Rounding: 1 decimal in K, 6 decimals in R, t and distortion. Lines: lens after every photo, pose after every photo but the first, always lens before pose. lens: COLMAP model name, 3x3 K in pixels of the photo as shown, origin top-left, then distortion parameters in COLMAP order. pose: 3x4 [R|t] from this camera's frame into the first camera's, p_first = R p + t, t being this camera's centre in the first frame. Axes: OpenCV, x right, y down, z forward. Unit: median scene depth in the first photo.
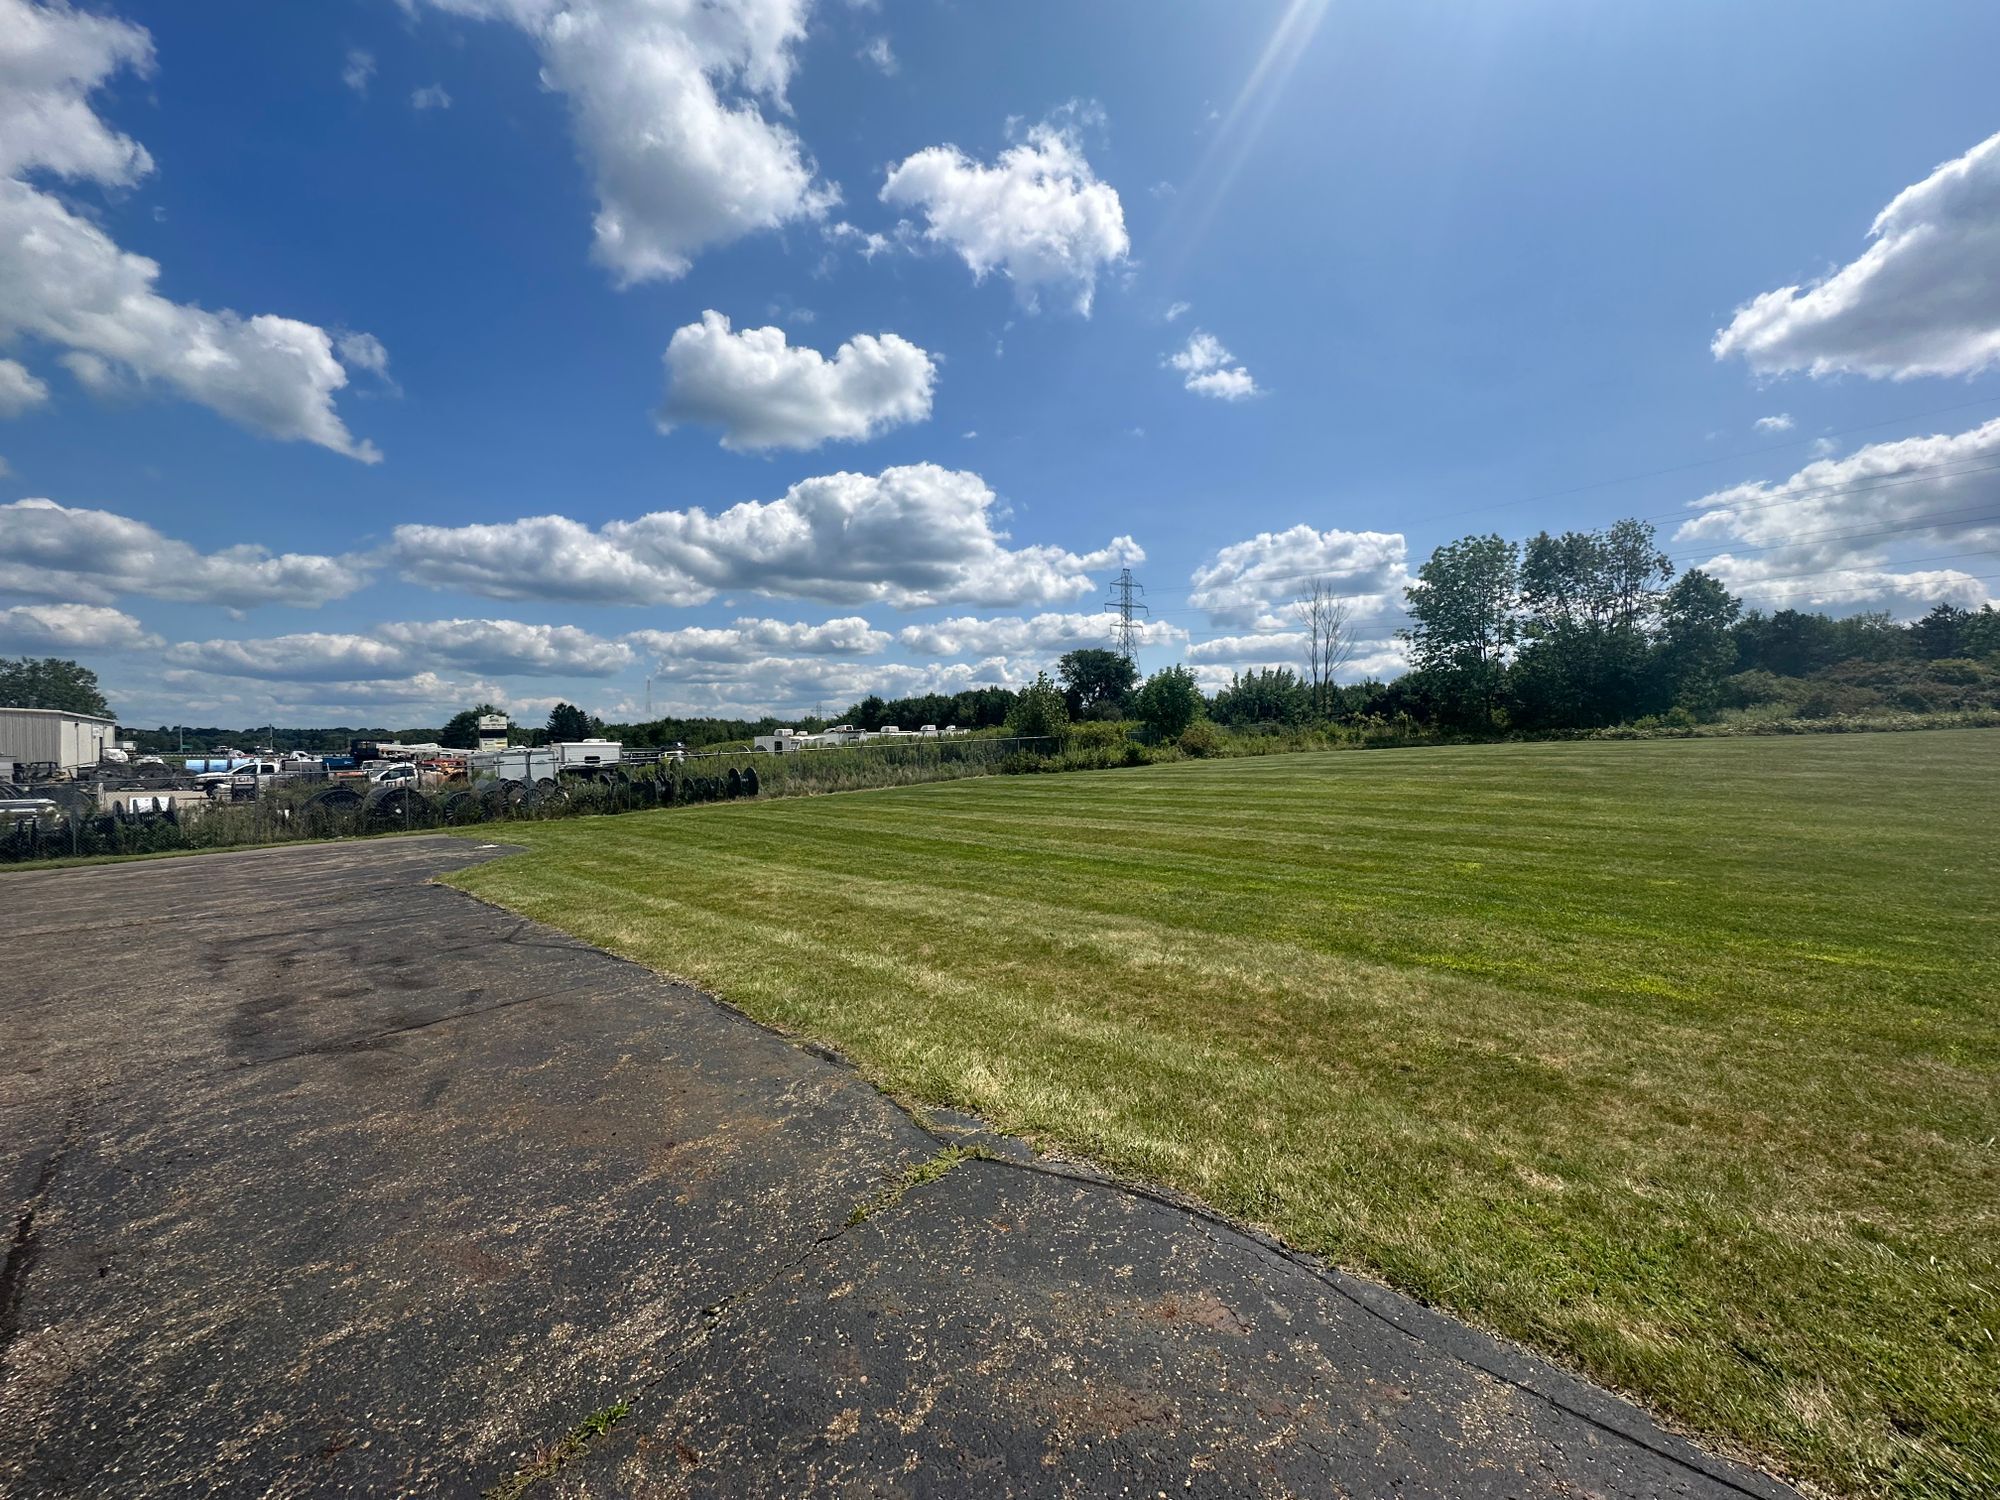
lens RADIAL K [[790.0, 0, 1003.2], [0, 790.0, 739.6], [0, 0, 1]] dist [-0.002662, 0.000509]
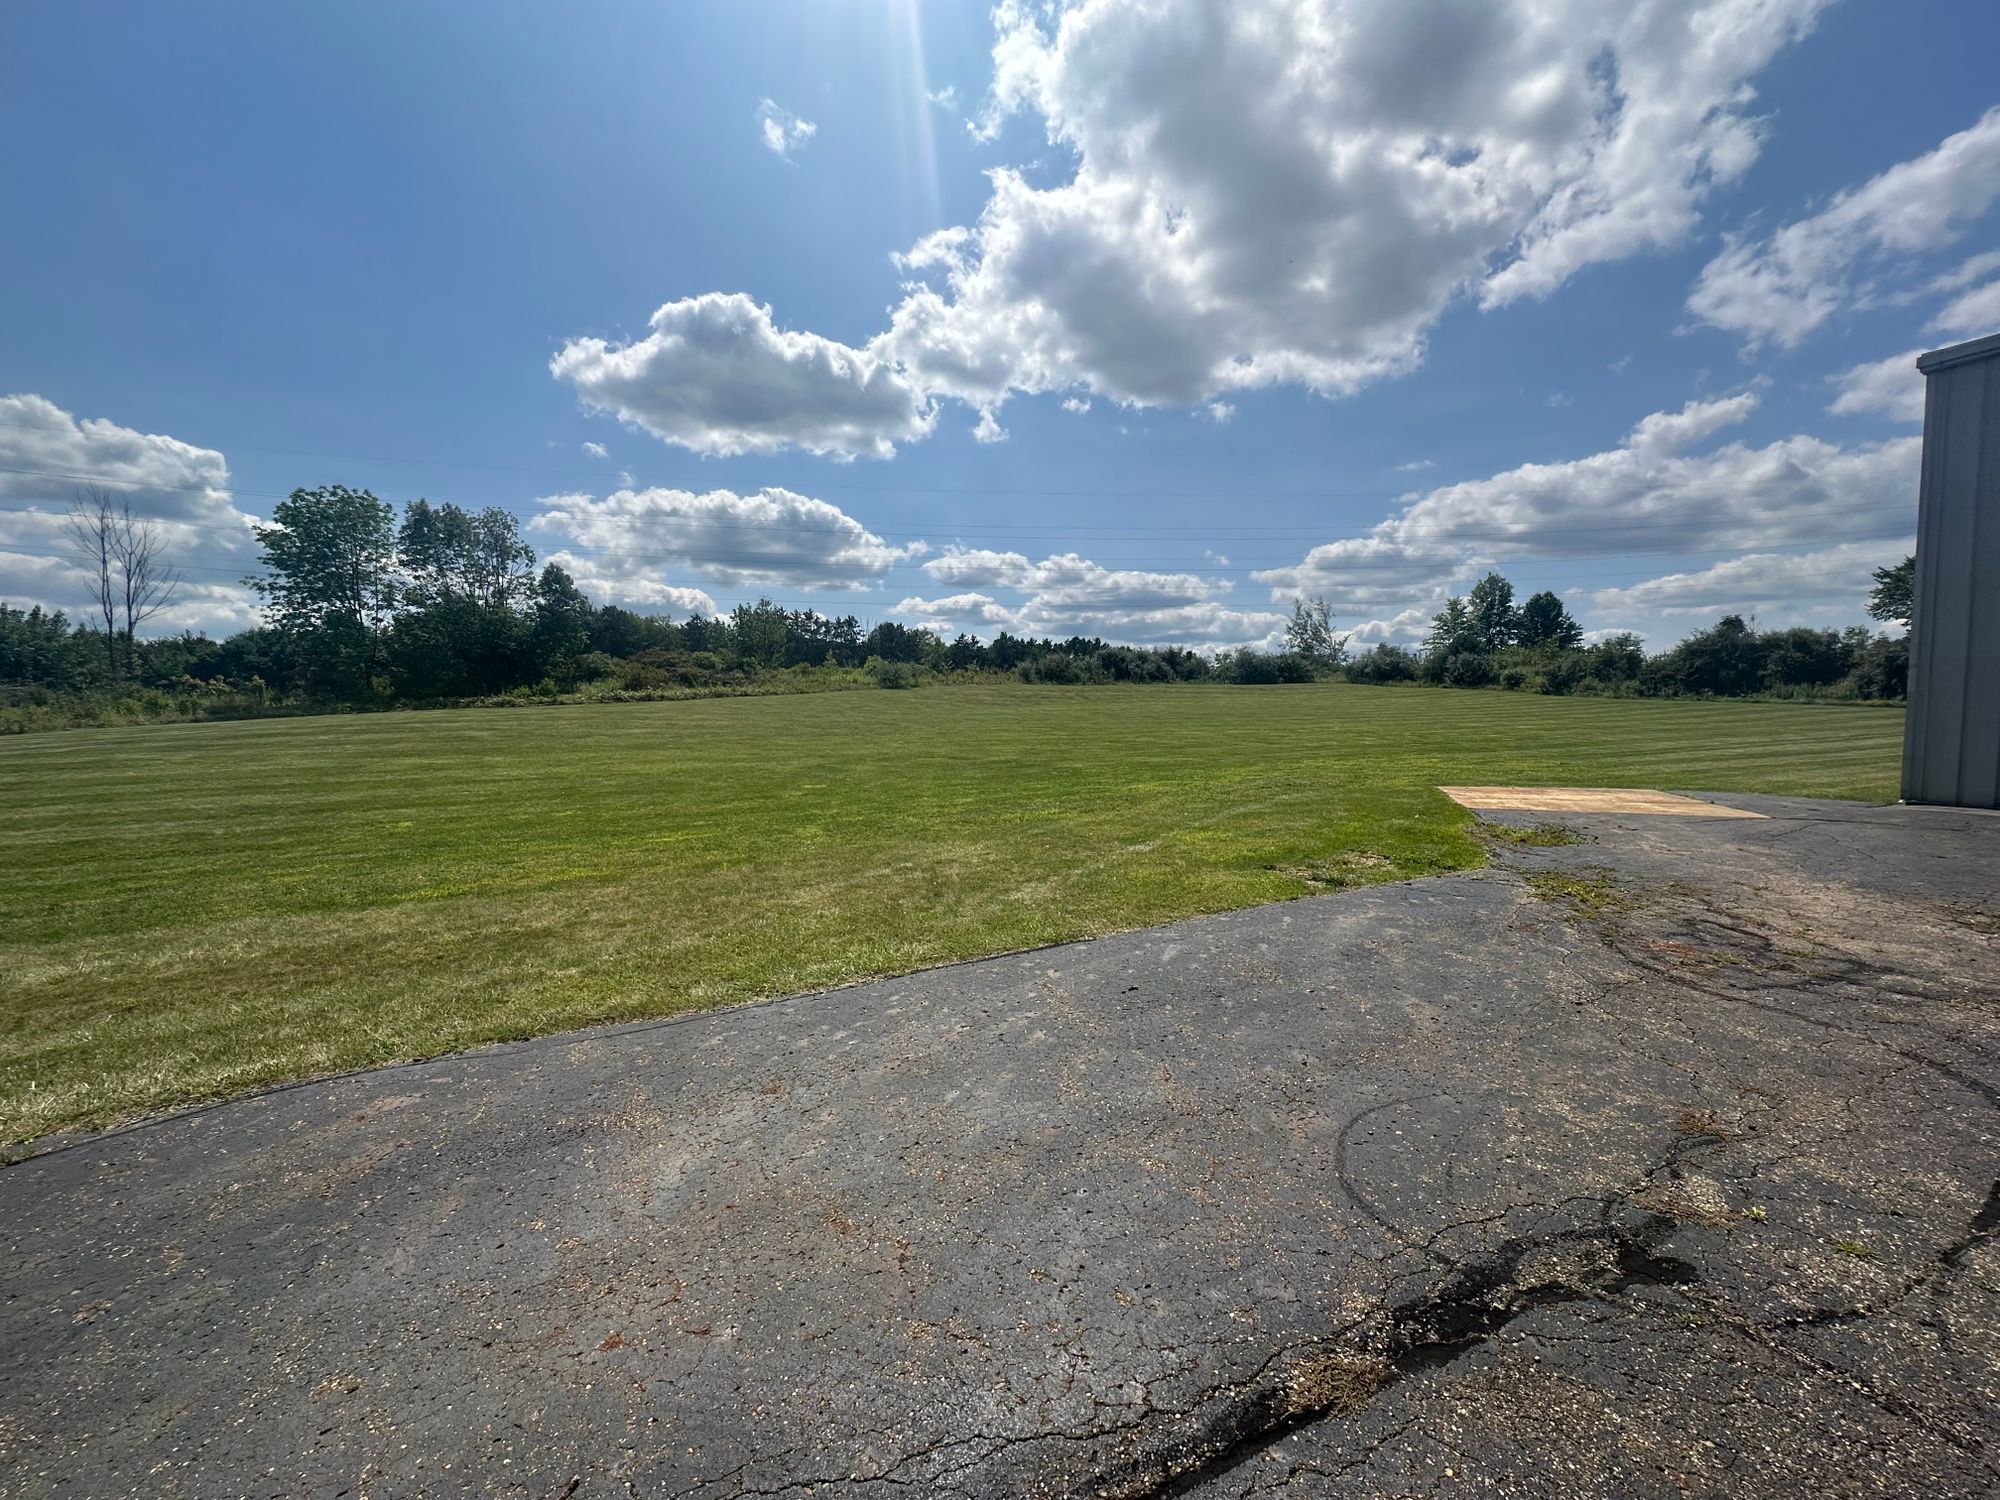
lens RADIAL K [[798.0, 0, 998.3], [0, 798.0, 749.7], [0, 0, 1]] dist [-0.002449, 0.000311]
pose [[0.331571, -0.055919, 0.941772, -0.088117], [0.008886, 0.998383, 0.056152, 0.005479], [-0.943388, -0.010250, 0.331532, -0.060423]]
